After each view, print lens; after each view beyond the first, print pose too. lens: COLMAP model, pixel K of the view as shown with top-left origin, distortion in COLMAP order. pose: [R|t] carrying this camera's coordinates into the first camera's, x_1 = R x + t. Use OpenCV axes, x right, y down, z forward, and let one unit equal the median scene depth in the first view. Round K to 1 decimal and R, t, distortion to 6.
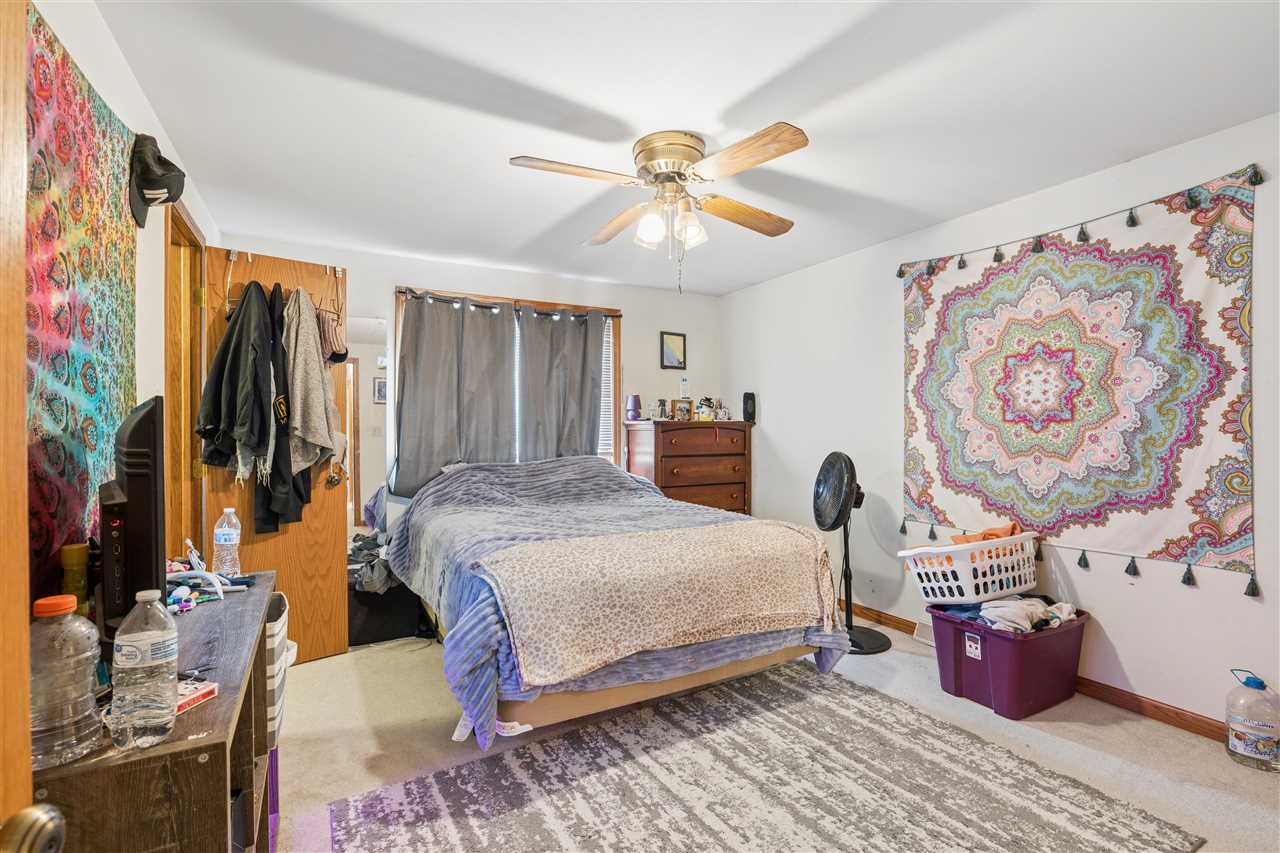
lens RADIAL K [[583.5, 0, 642.4], [0, 583.5, 426.0], [0, 0, 1]] dist [-0.010054, 0.000102]
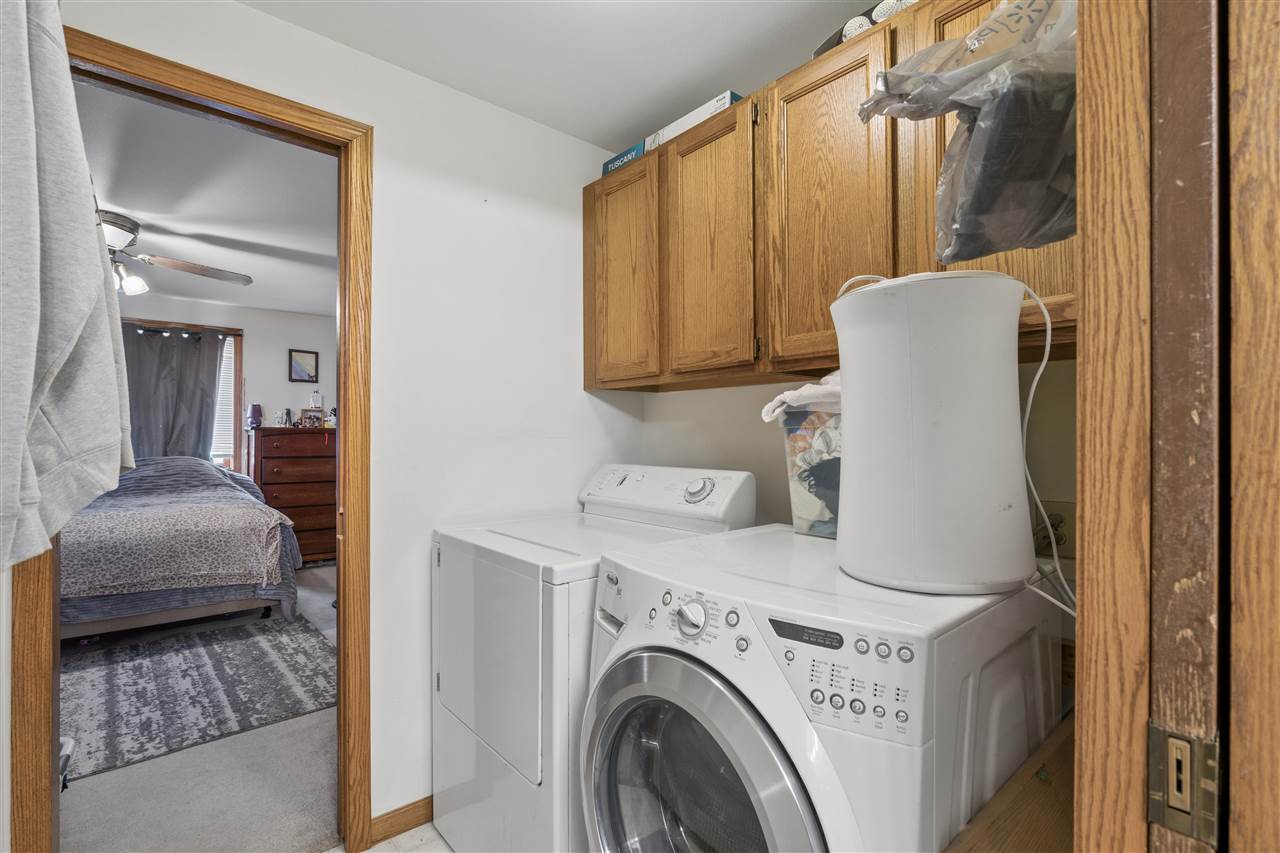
lens RADIAL K [[583.5, 0, 637.1], [0, 583.5, 431.5], [0, 0, 1]] dist [-0.010054, 0.000102]
pose [[0.980337, 0.010839, 0.197035, 0.909954], [-0.009561, 0.999927, -0.007433, 0.002342], [-0.197101, 0.005403, 0.980368, -0.480563]]
